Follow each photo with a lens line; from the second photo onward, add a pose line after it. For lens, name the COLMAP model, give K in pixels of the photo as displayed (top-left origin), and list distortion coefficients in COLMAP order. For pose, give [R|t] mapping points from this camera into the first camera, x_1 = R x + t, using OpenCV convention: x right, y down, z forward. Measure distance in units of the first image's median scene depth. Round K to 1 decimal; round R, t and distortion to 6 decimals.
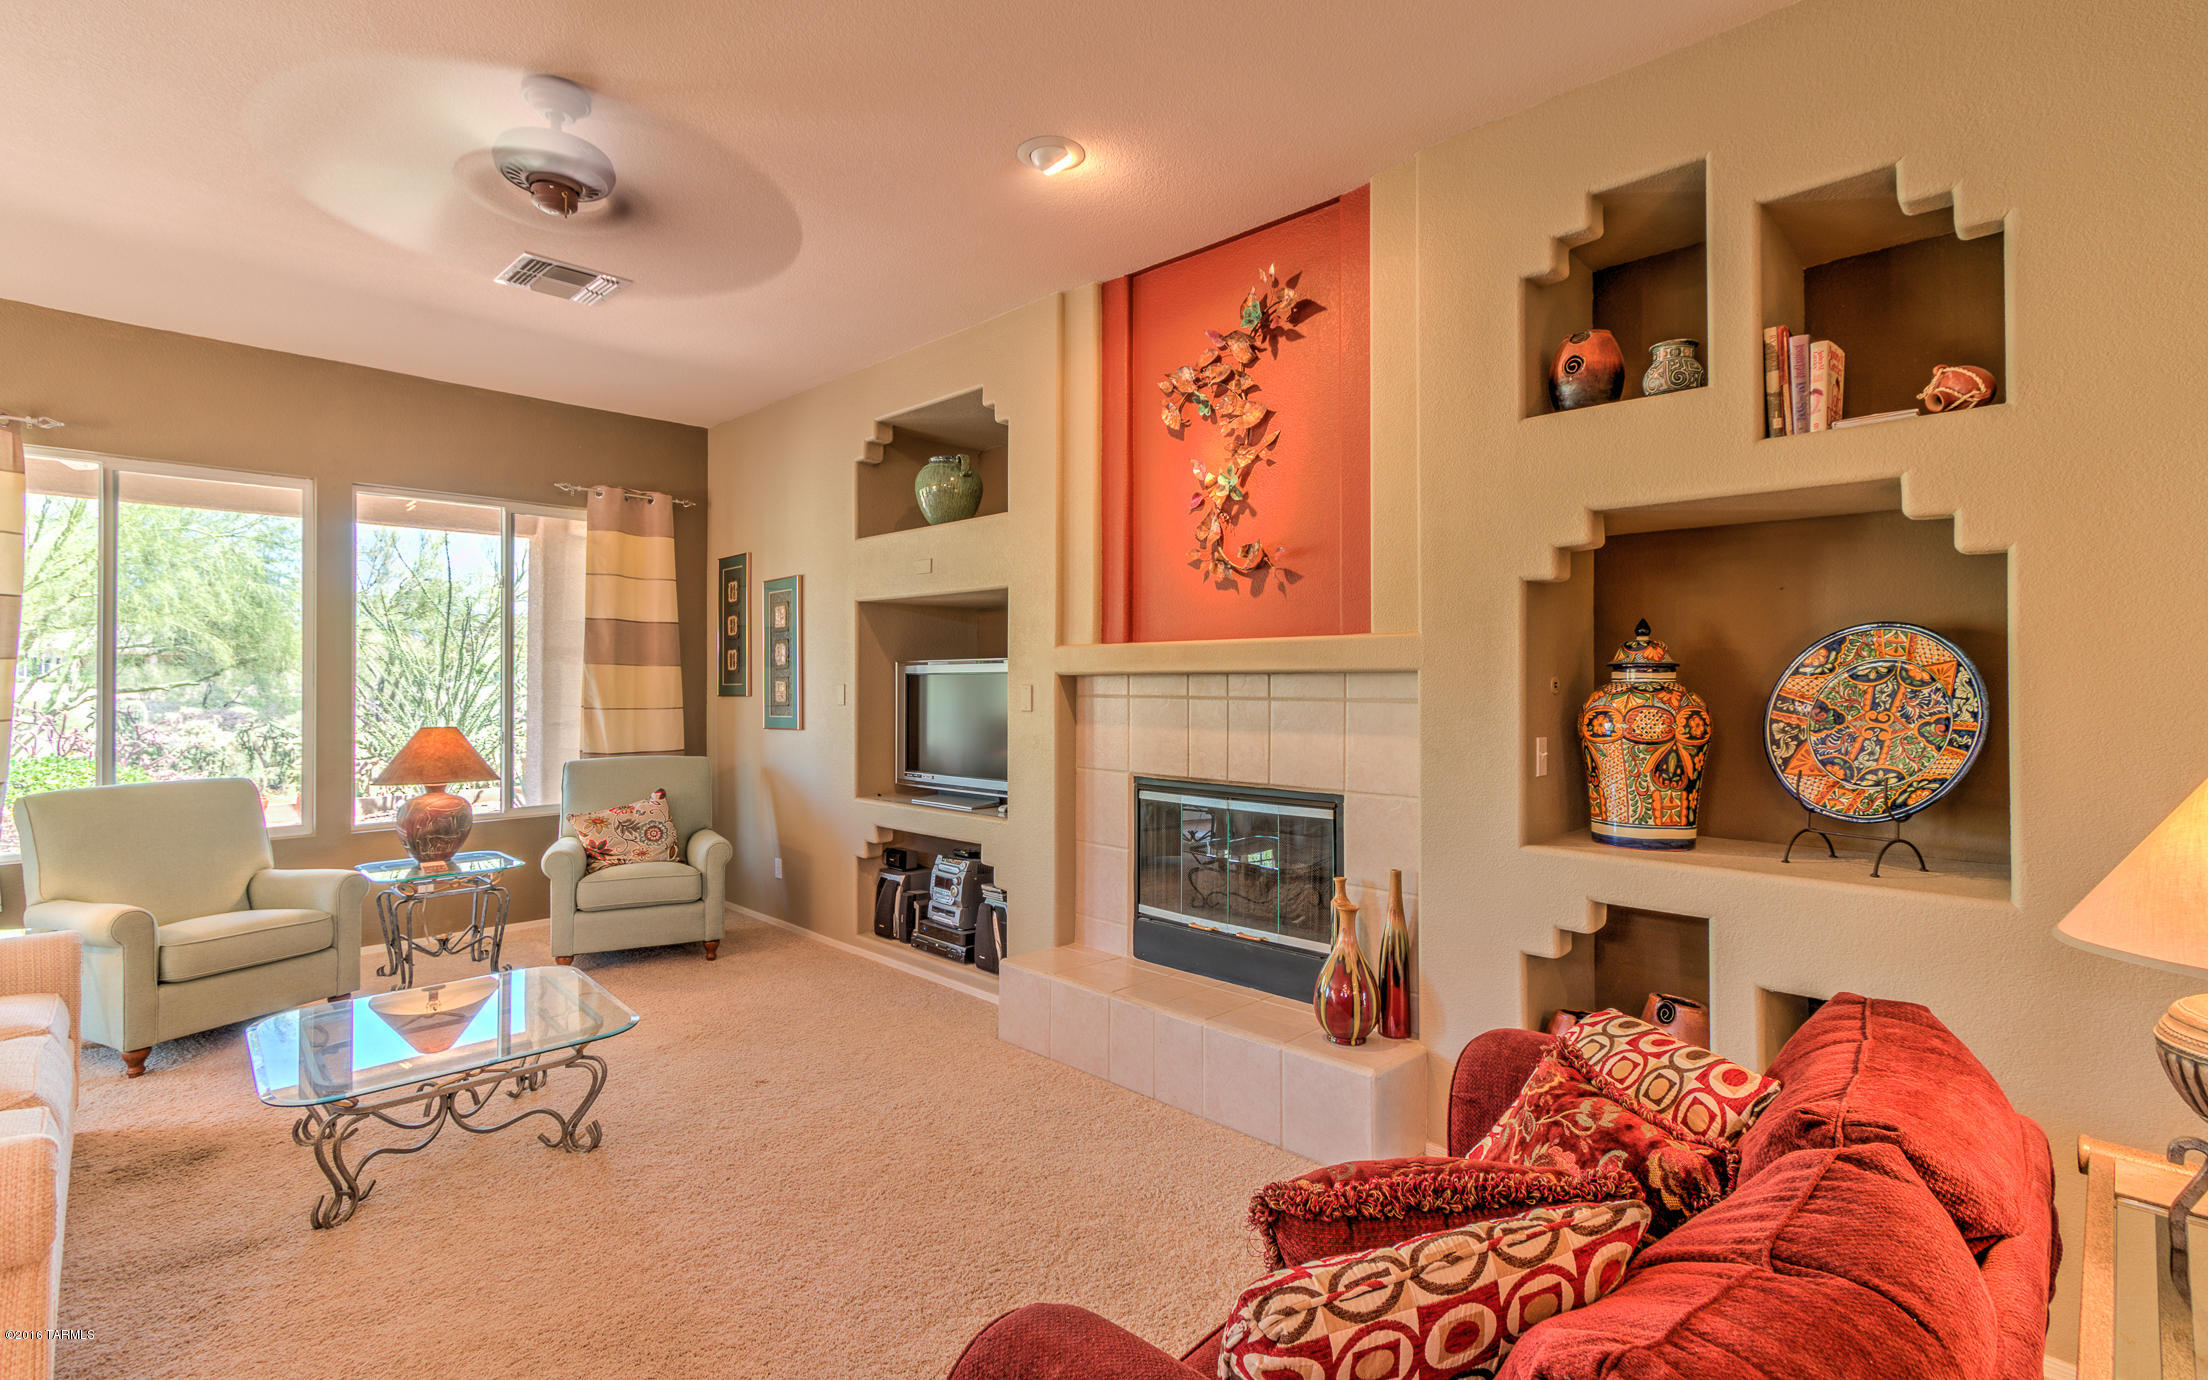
lens RADIAL K [[1017.2, 0, 1041.7], [0, 1017.2, 666.1], [0, 0, 1]] dist [0.000484, -0.000937]
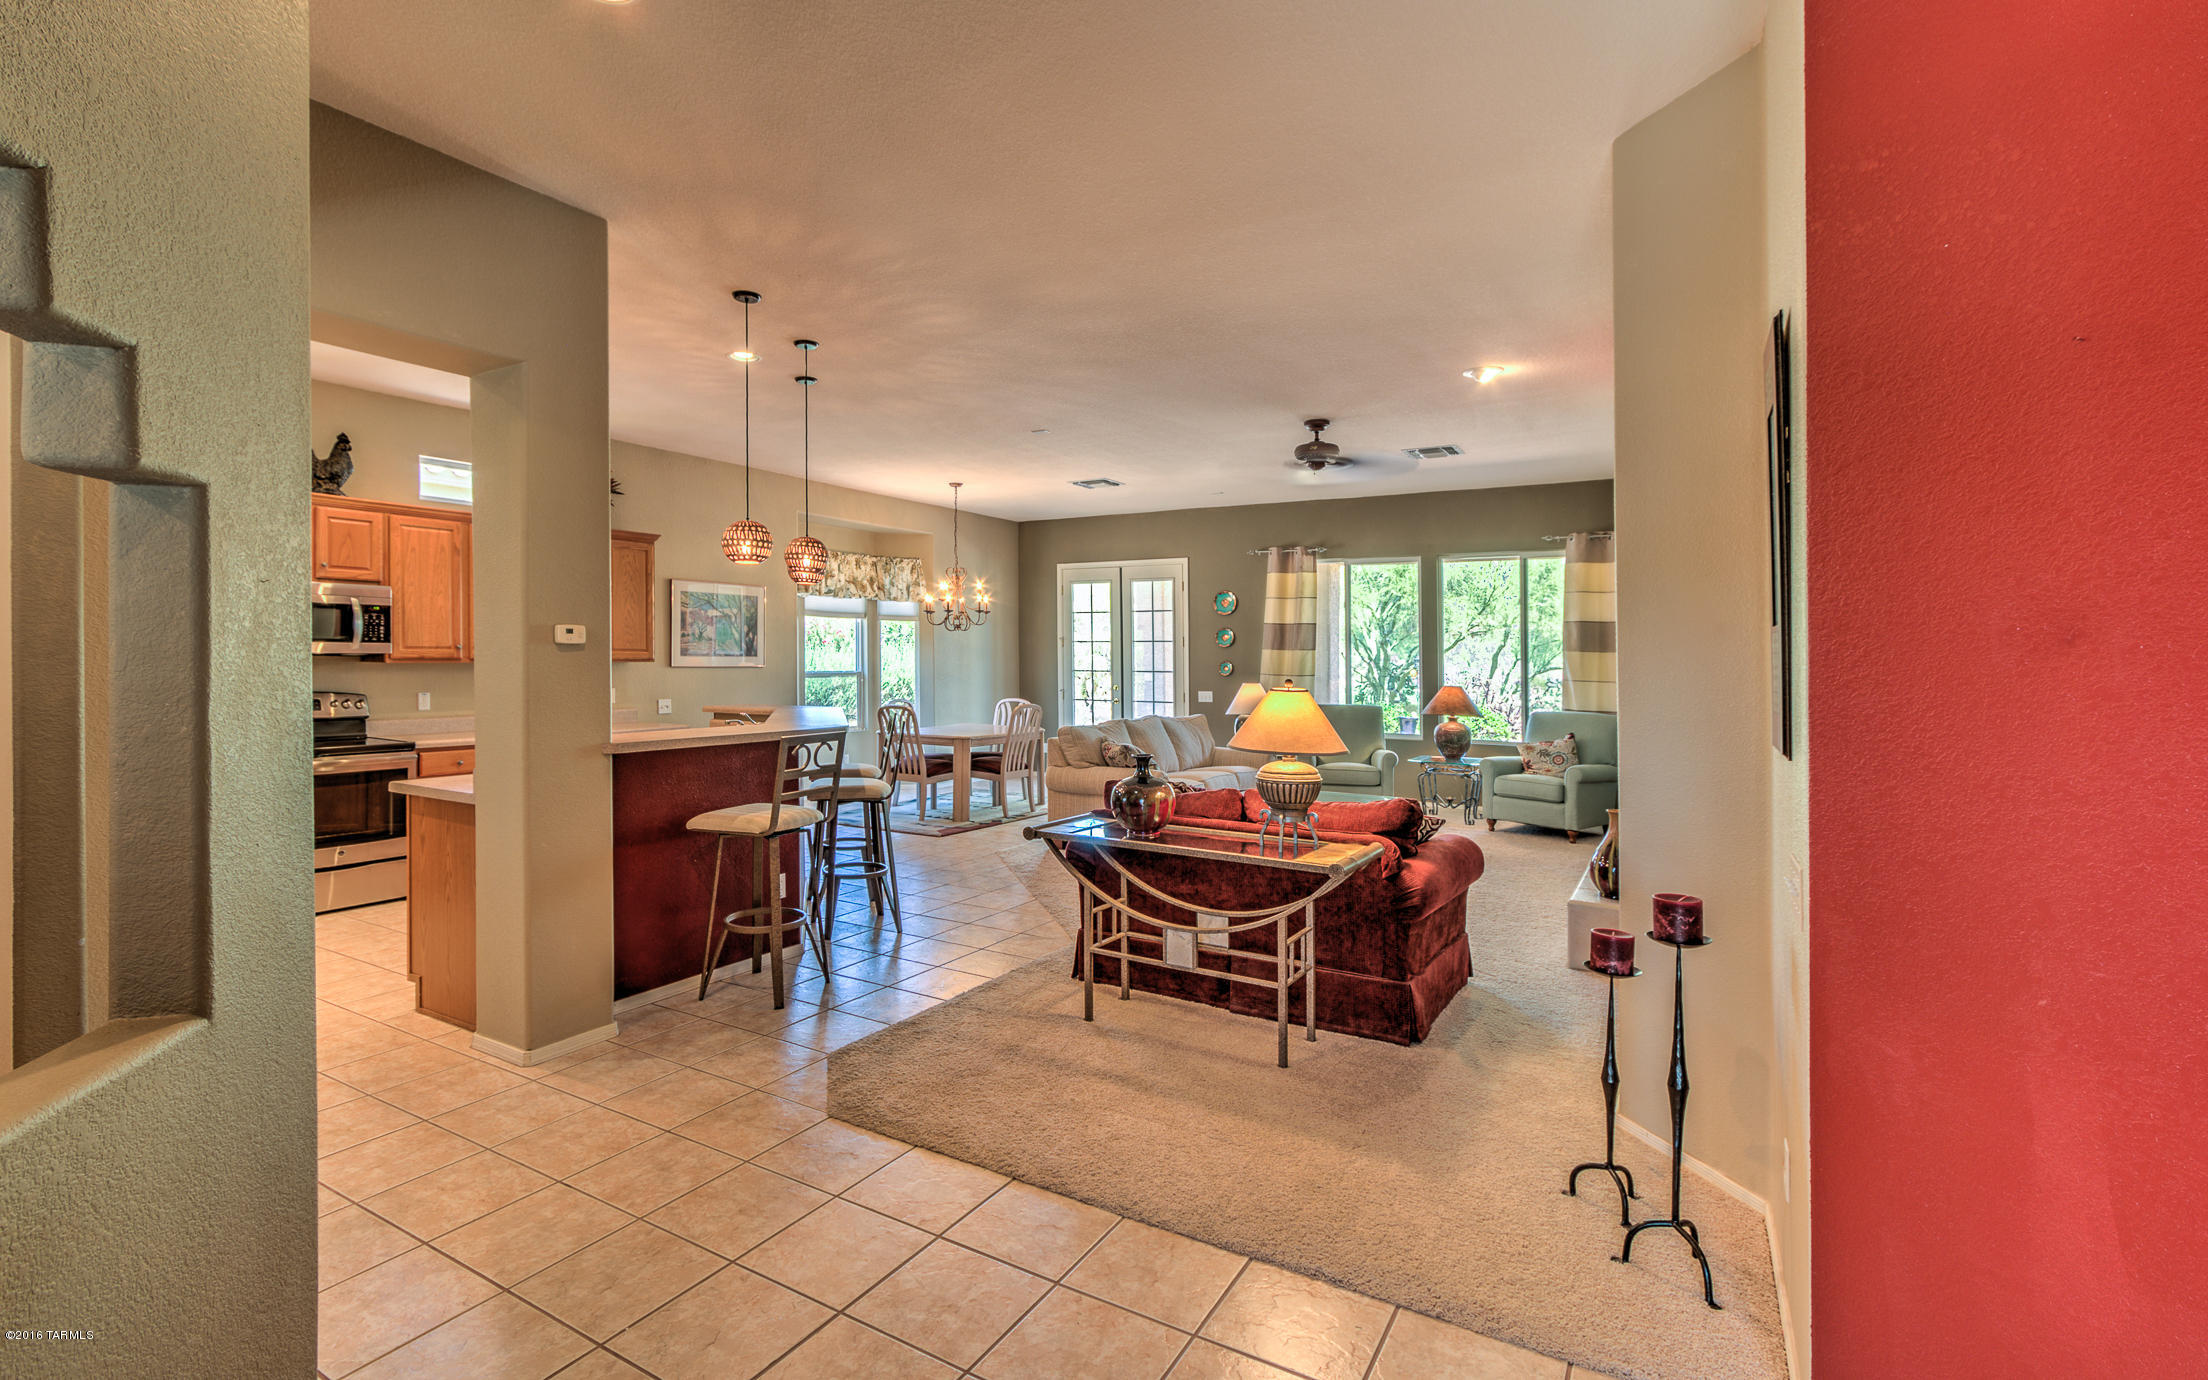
lens RADIAL K [[1017.2, 0, 1152.1], [0, 1017.2, 653.9], [0, 0, 1]] dist [0.000484, -0.000937]
pose [[0.293671, 0.000039, -0.955906, 1.228563], [0.002385, 0.999997, 0.000774, -0.000437], [0.955903, -0.002507, 0.293670, -0.064910]]
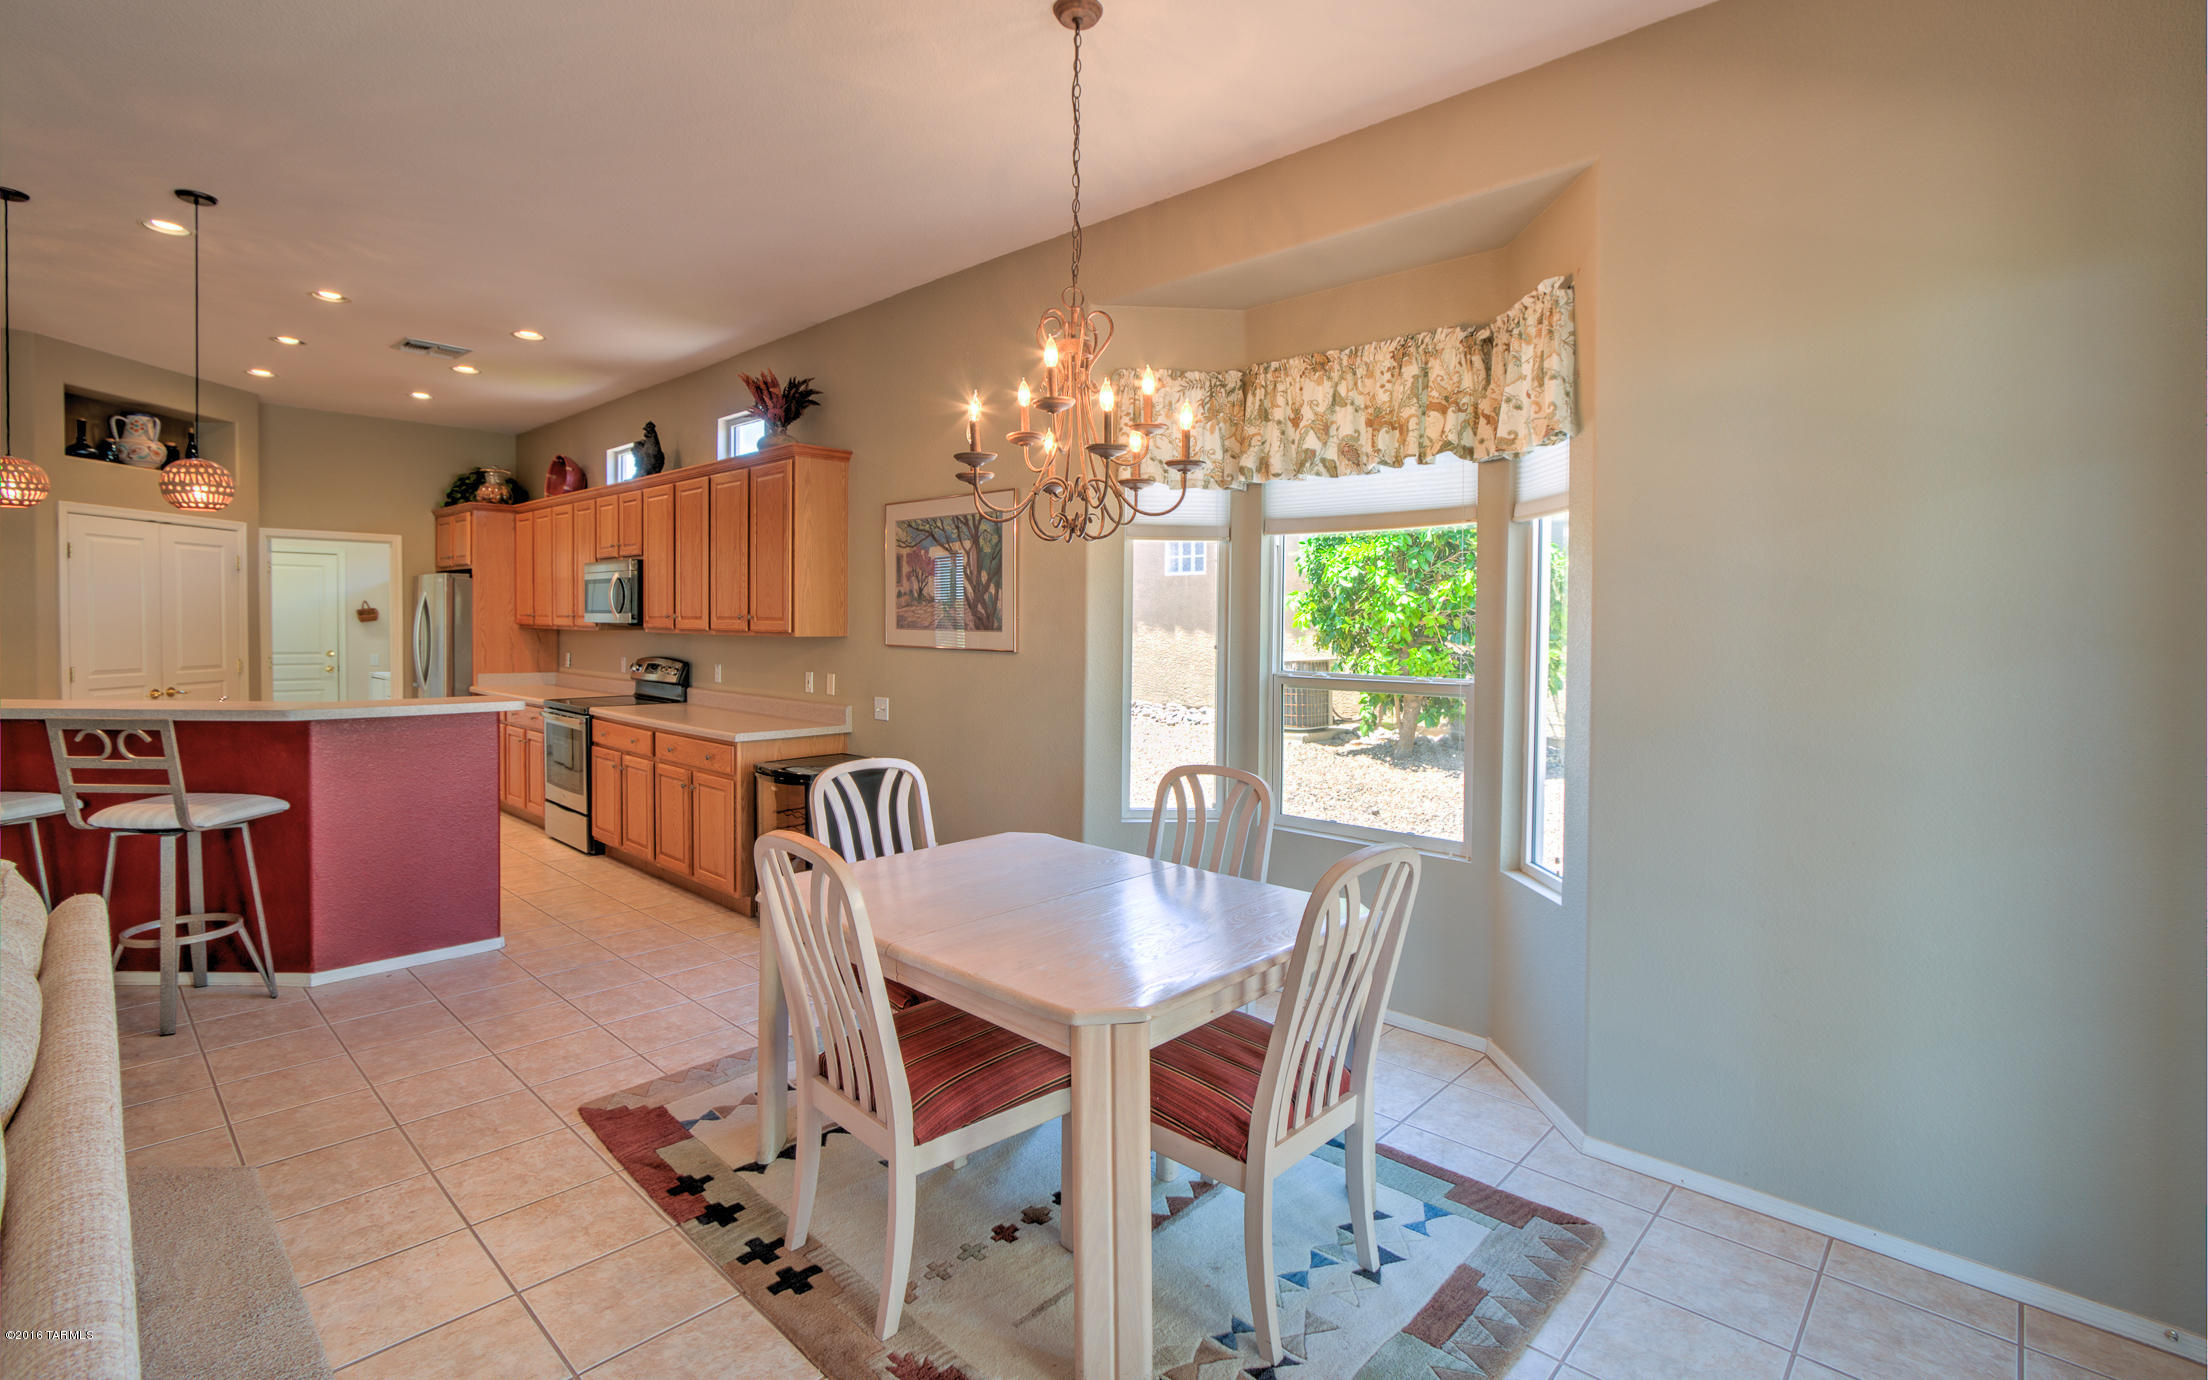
lens RADIAL K [[1017.2, 0, 1075.6], [0, 1017.2, 644.0], [0, 0, 1]] dist [0.000484, -0.000937]
pose [[-0.999945, -0.008168, -0.006548, -1.093844], [-0.008236, 0.999911, 0.010477, 0.006443], [0.006462, 0.010530, -0.999924, 0.836824]]
